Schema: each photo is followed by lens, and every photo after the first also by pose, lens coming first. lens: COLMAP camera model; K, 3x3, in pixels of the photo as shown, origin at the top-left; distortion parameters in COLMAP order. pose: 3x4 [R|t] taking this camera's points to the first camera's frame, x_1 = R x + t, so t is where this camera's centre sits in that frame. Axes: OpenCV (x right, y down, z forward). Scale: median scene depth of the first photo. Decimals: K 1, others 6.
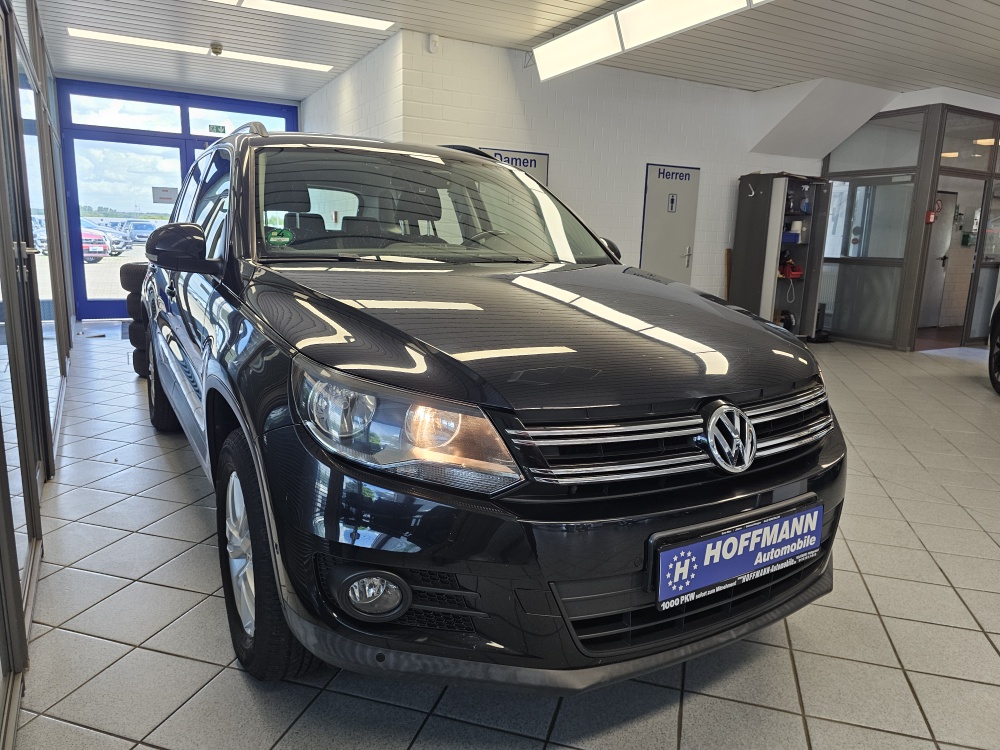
lens RADIAL K [[673.0, 0, 497.5], [0, 673.0, 362.9], [0, 0, 1]] dist [0.052784, -0.050516]
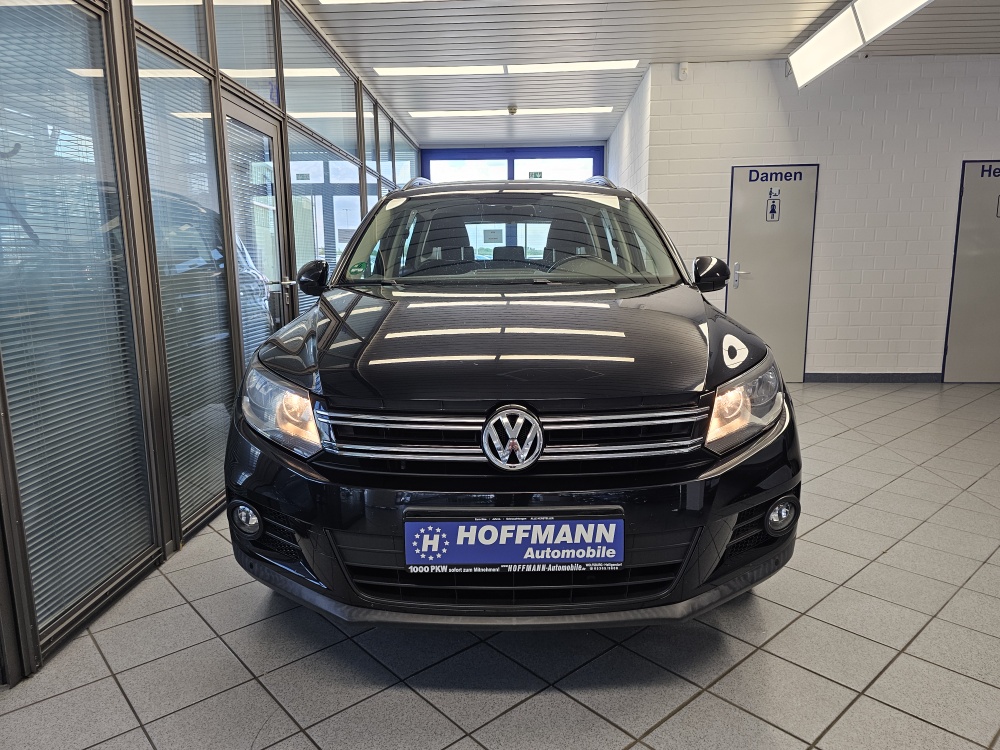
lens RADIAL K [[673.0, 0, 497.5], [0, 673.0, 362.9], [0, 0, 1]] dist [0.052784, -0.050516]
pose [[0.849254, 0.041828, -0.526324, 0.896235], [-0.061975, 0.997863, -0.020697, 0.012499], [0.524334, 0.050196, 0.850032, 0.050392]]
